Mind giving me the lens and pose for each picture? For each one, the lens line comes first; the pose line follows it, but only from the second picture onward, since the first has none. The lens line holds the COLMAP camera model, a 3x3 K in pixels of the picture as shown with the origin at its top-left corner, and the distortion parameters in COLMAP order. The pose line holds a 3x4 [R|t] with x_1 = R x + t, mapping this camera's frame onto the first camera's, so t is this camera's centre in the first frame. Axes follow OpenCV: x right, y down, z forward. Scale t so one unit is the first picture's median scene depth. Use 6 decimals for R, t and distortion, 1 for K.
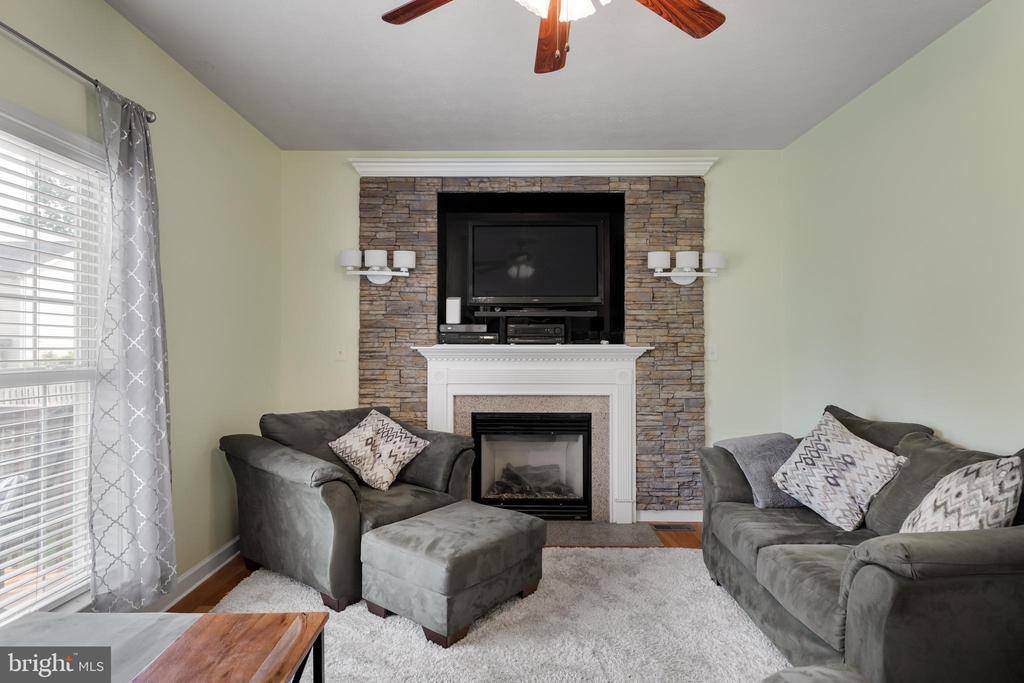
lens RADIAL K [[555.9, 0, 513.4], [0, 555.9, 339.7], [0, 0, 1]] dist [0.000879, 0.000103]
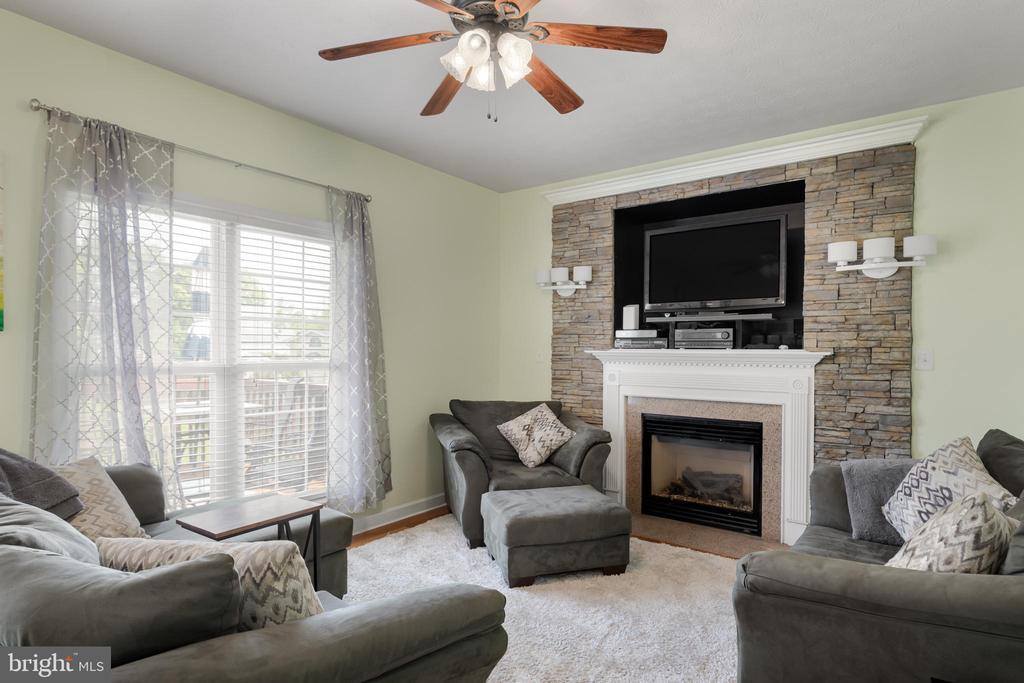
lens RADIAL K [[559.3, 0, 511.5], [0, 559.3, 357.2], [0, 0, 1]] dist [0.000686, 0.000039]
pose [[0.805236, 0.011933, -0.592834, 0.358867], [0.000063, 0.999796, 0.020210, 0.002623], [0.592954, -0.016311, 0.805071, -0.006654]]
